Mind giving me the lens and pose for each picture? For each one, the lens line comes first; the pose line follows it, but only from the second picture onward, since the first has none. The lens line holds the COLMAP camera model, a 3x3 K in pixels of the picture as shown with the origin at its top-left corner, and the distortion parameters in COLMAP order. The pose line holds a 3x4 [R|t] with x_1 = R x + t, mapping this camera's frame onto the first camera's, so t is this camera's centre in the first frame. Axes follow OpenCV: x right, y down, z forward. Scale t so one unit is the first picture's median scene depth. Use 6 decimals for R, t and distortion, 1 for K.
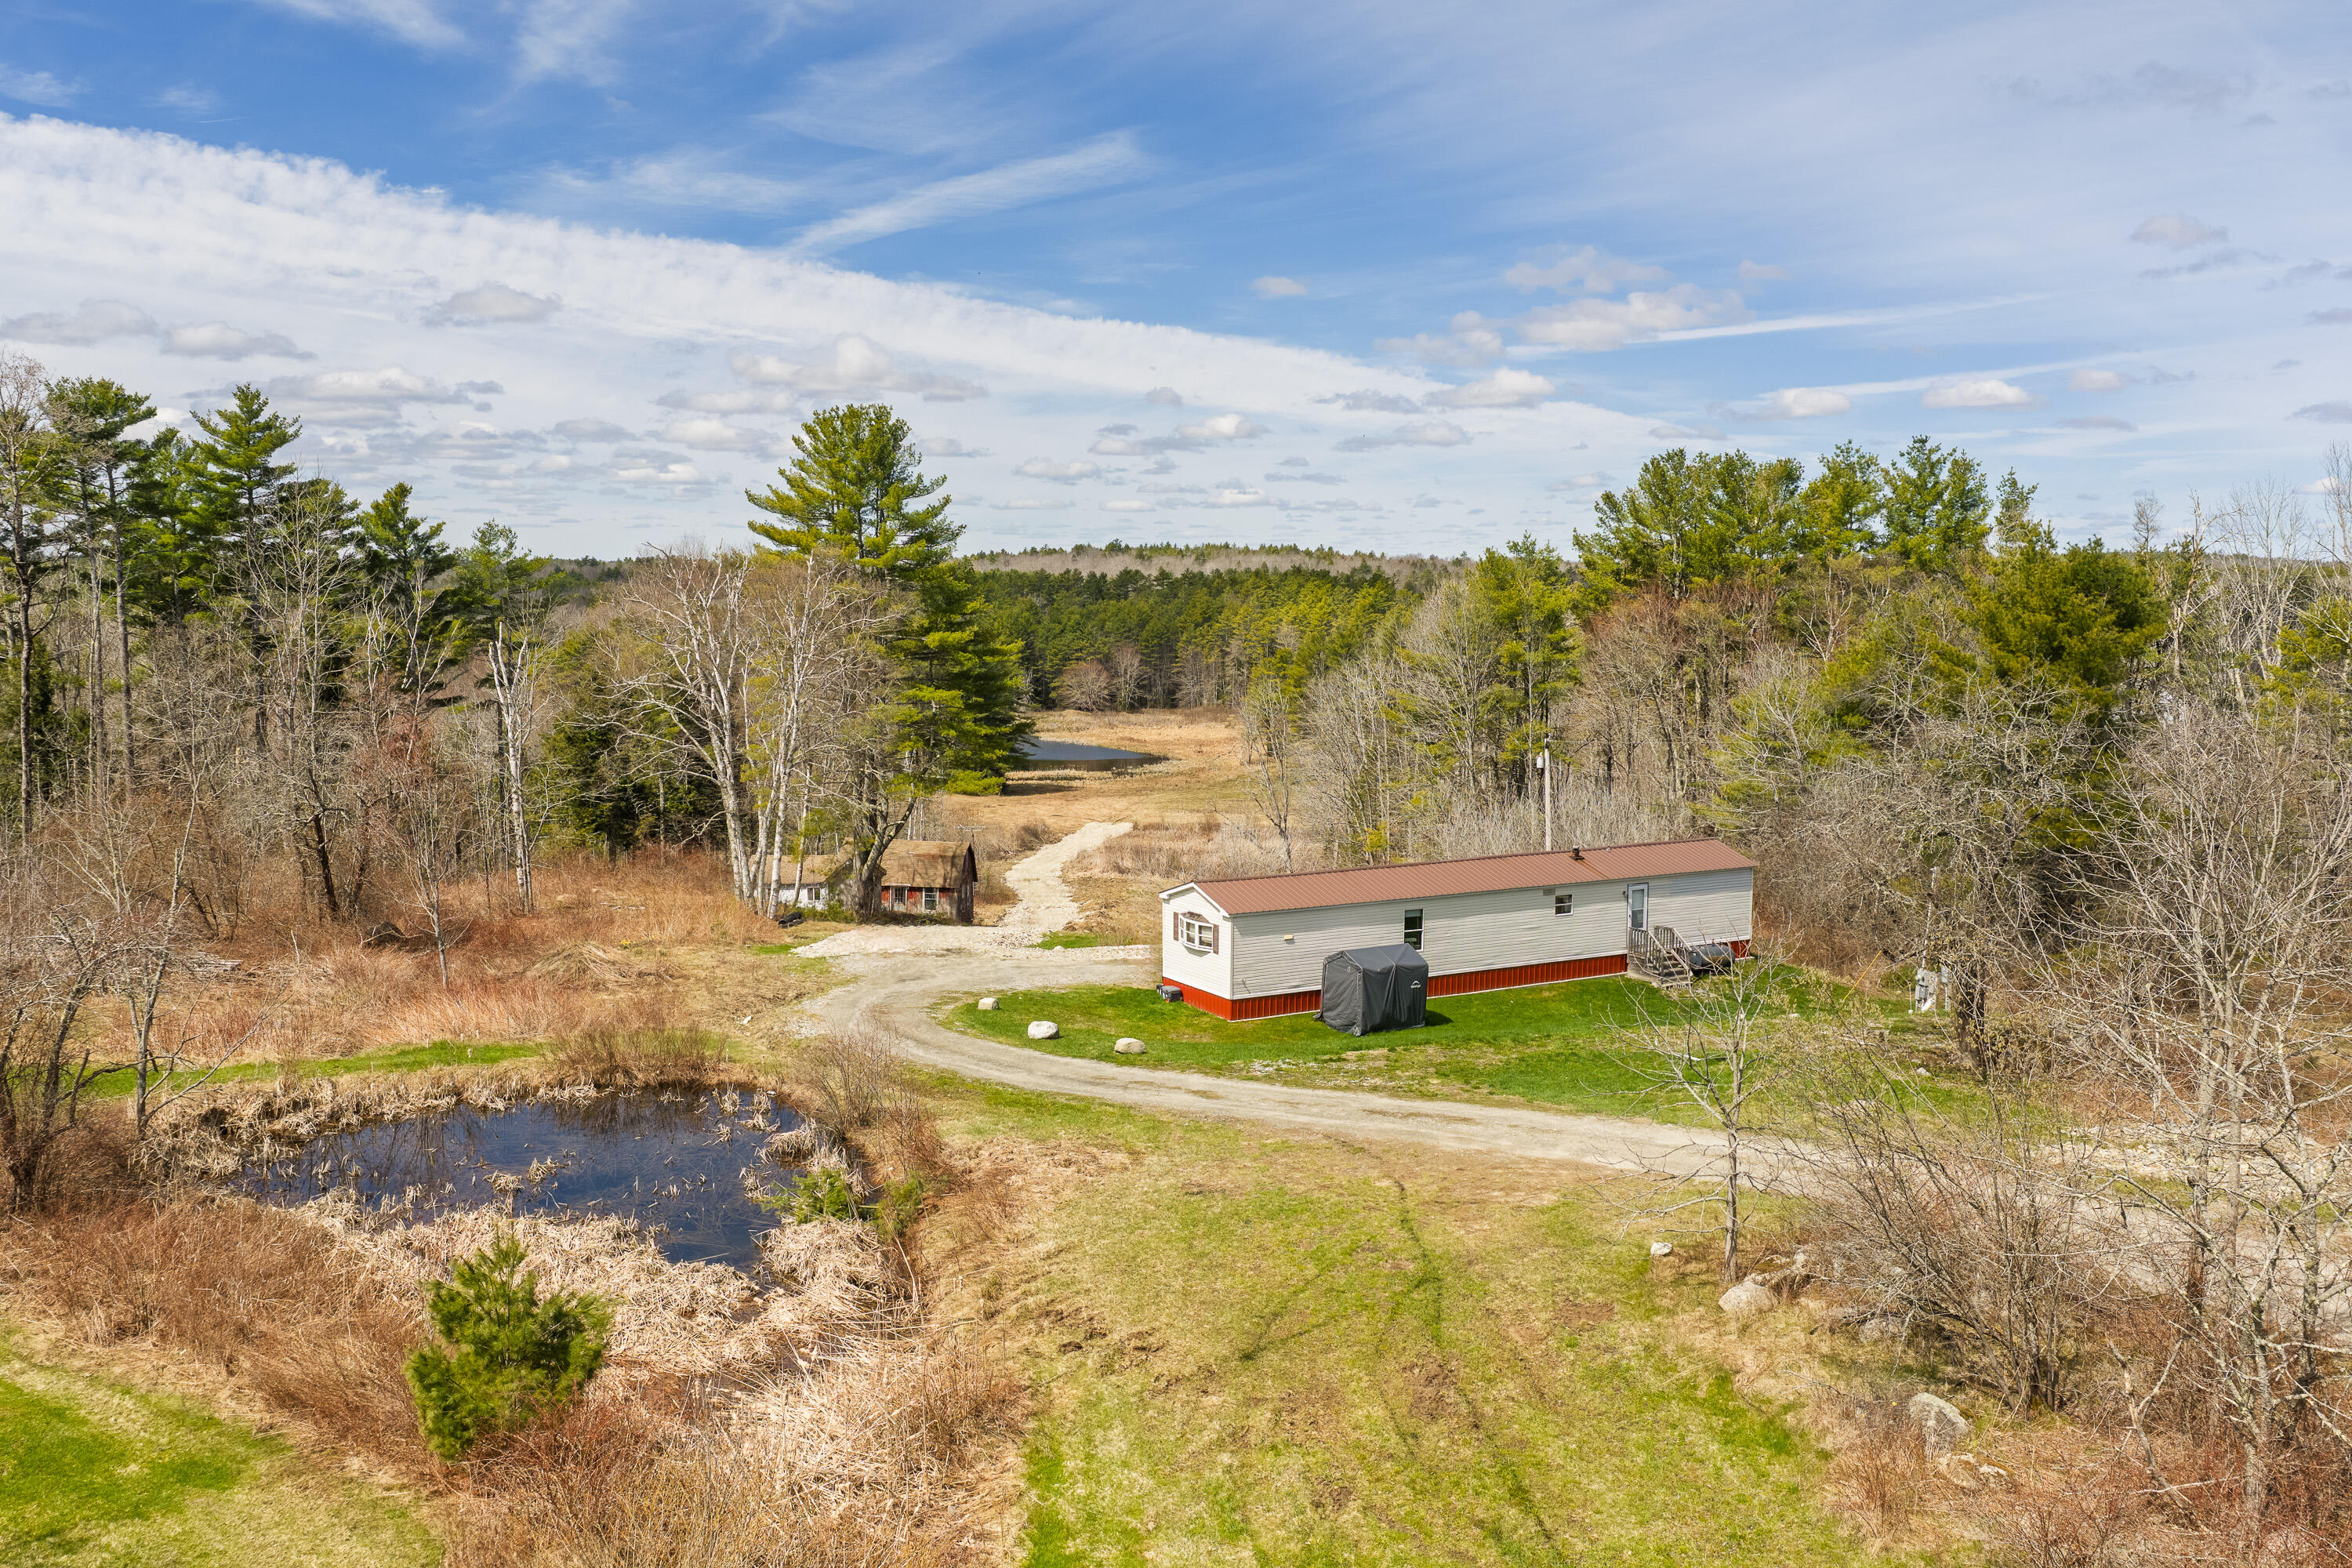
lens RADIAL K [[1943.5, 0, 1166.5], [0, 1943.5, 789.8], [0, 0, 1]] dist [0.021434, -0.022760]
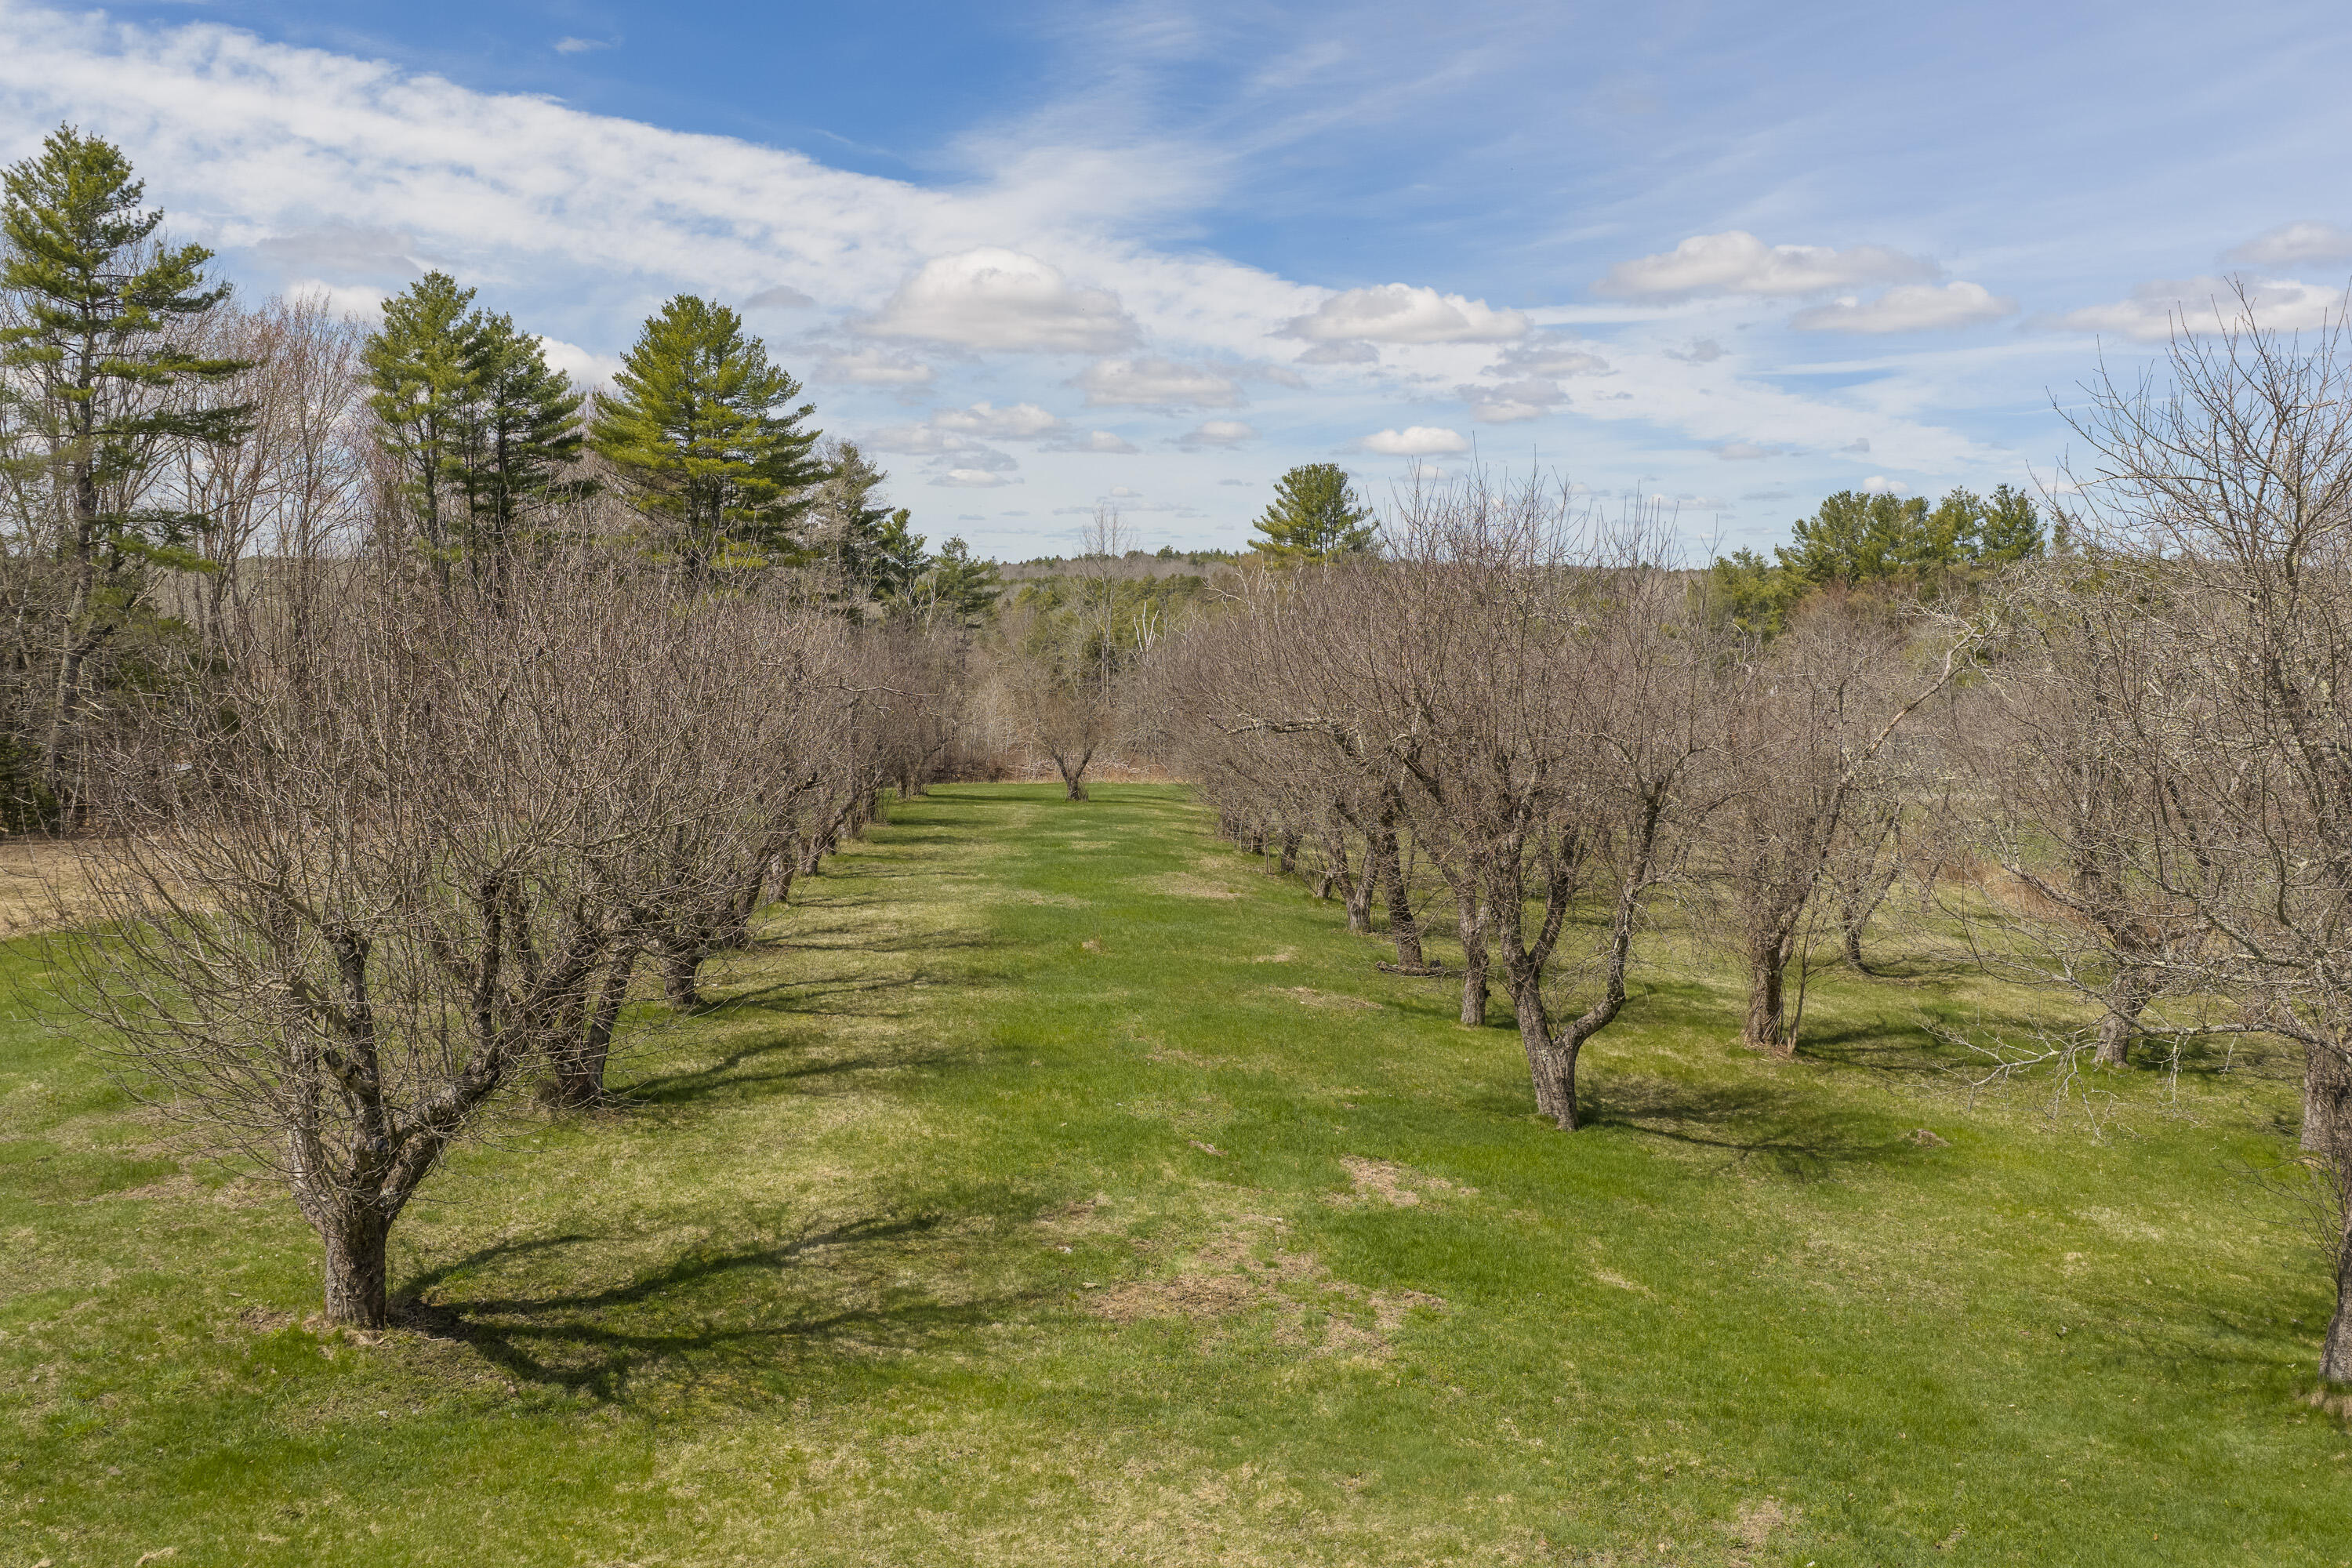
lens RADIAL K [[1943.5, 0, 1181.9], [0, 1943.5, 779.5], [0, 0, 1]] dist [0.021434, -0.022760]
pose [[0.999997, 0.002510, 0.000192, -0.259446], [-0.002508, 0.999962, -0.008372, 0.064604], [-0.000213, 0.008372, 0.999965, -0.528002]]
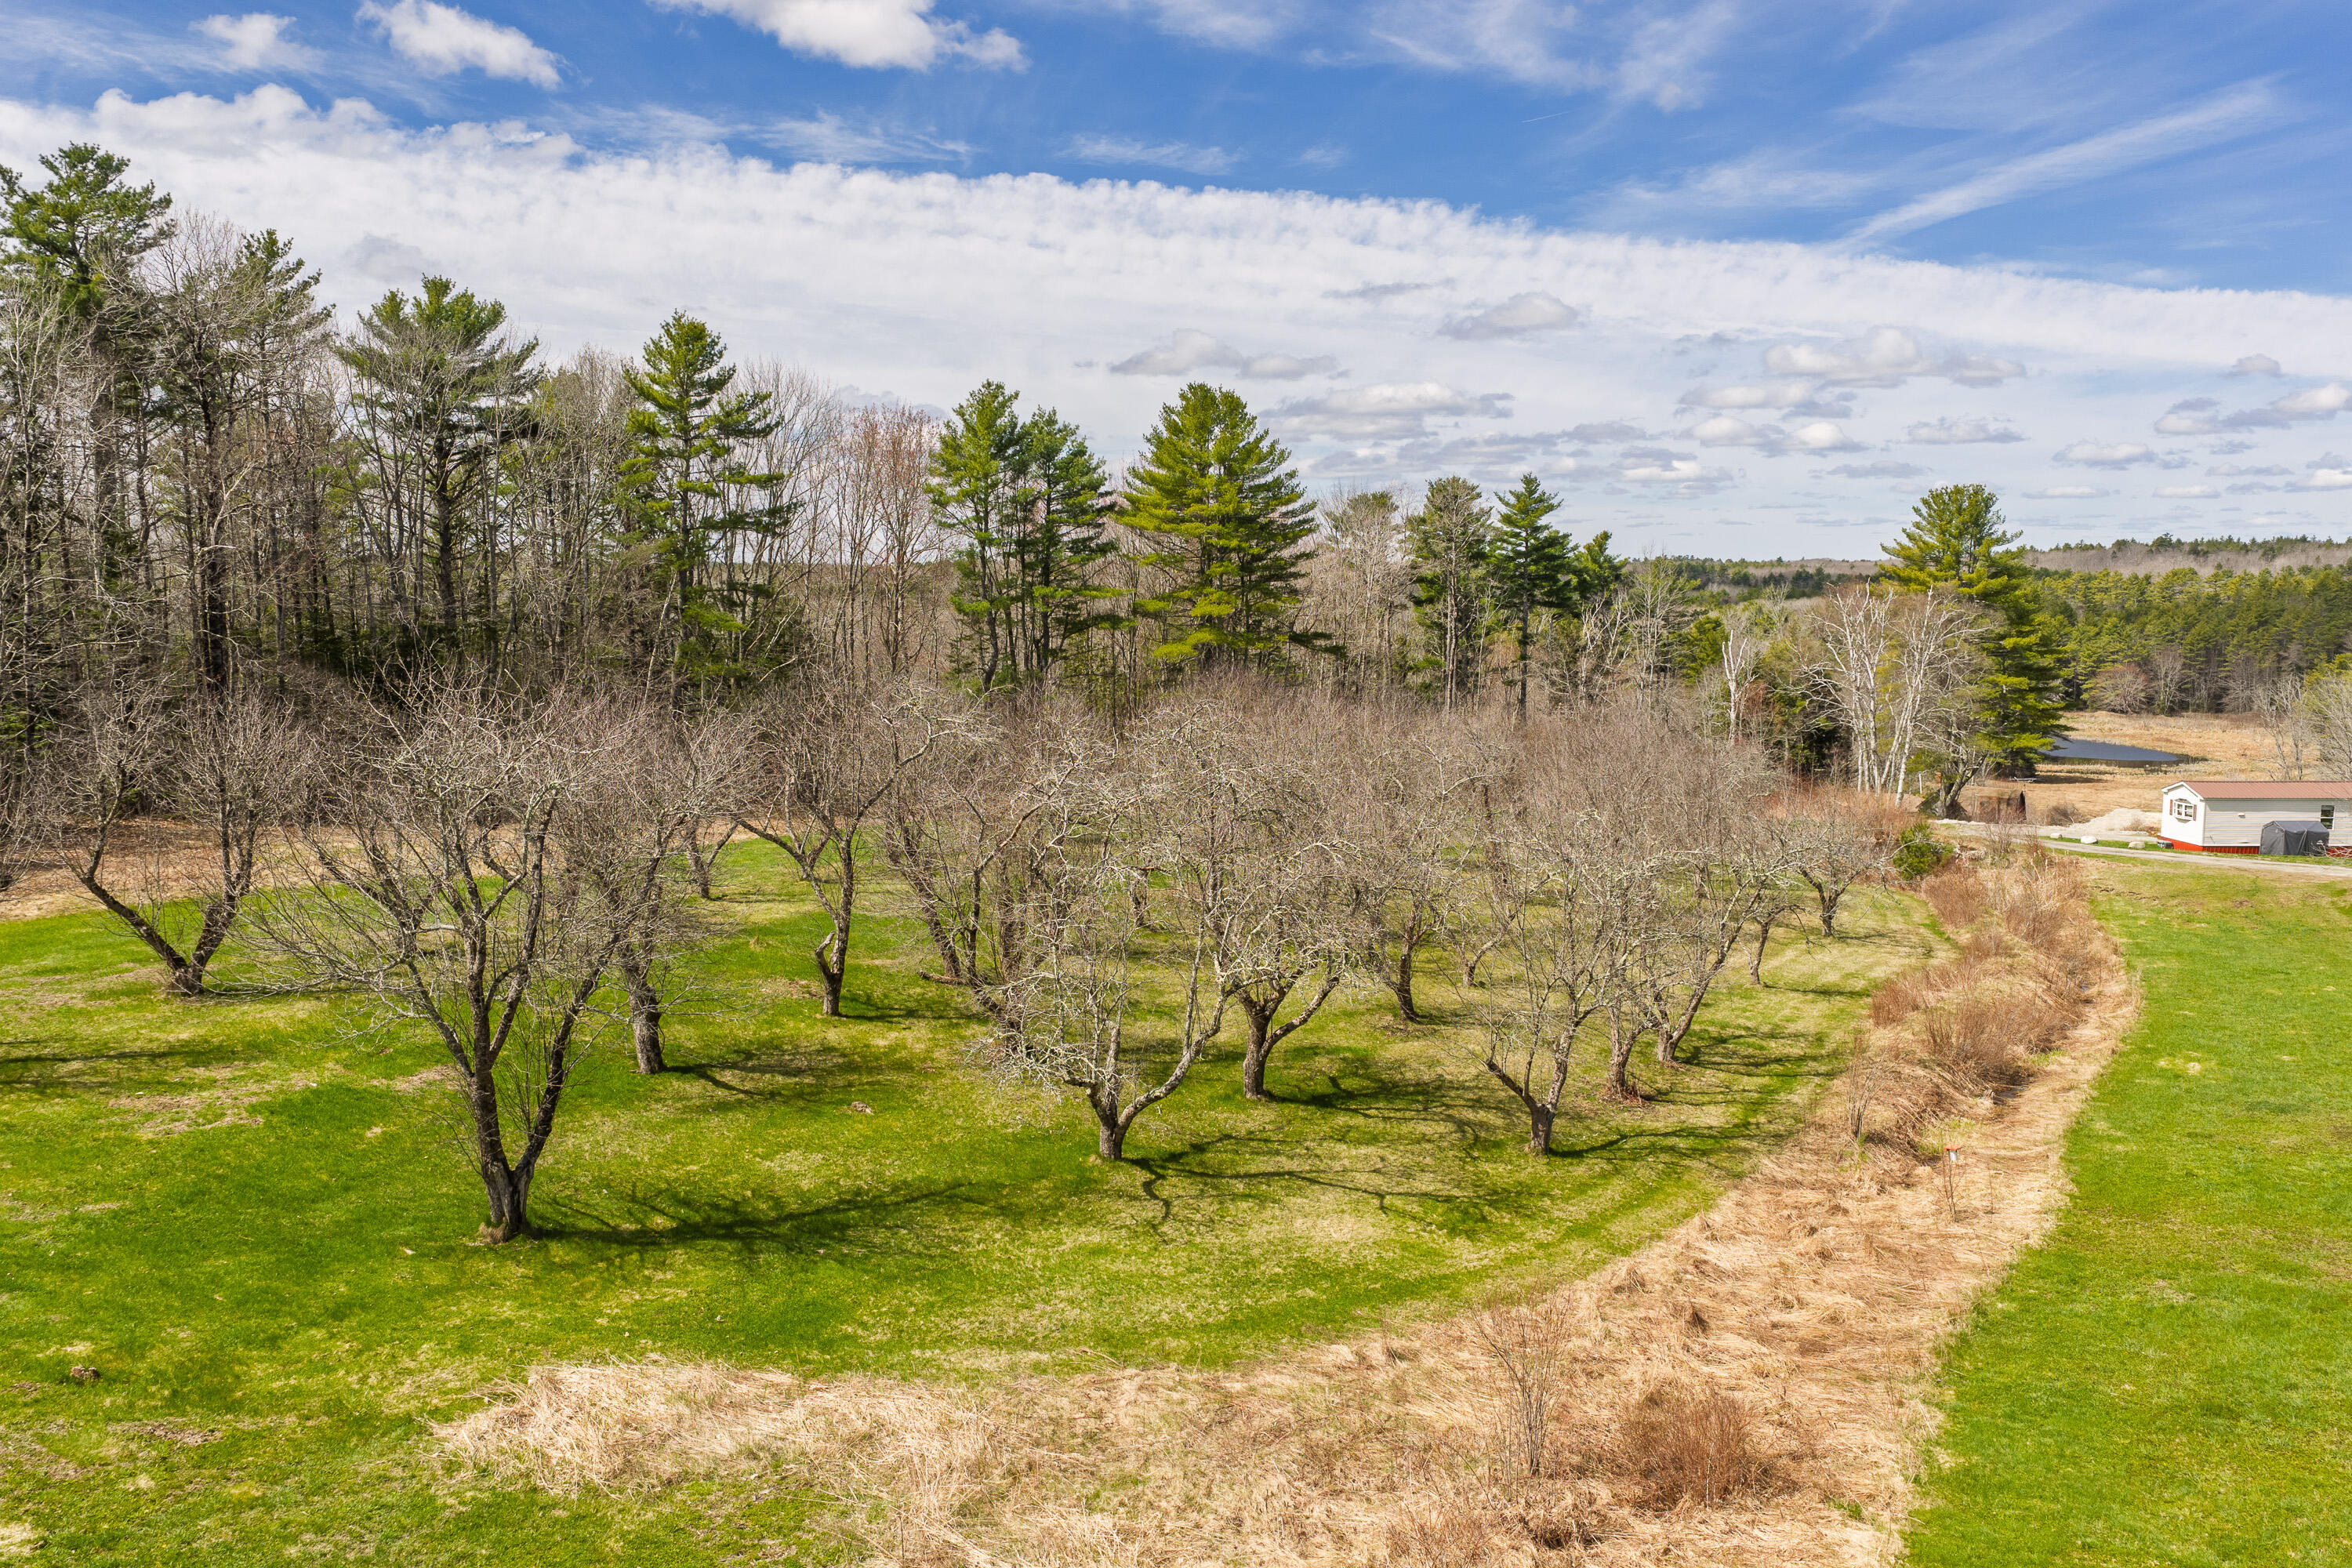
lens RADIAL K [[1943.5, 0, 1182.4], [0, 1943.5, 795.2], [0, 0, 1]] dist [0.021434, -0.022760]
pose [[0.882429, 0.048983, -0.467888, 0.023834], [-0.047074, 0.998767, 0.015779, 0.042257], [0.468084, 0.008101, 0.883647, -0.574073]]
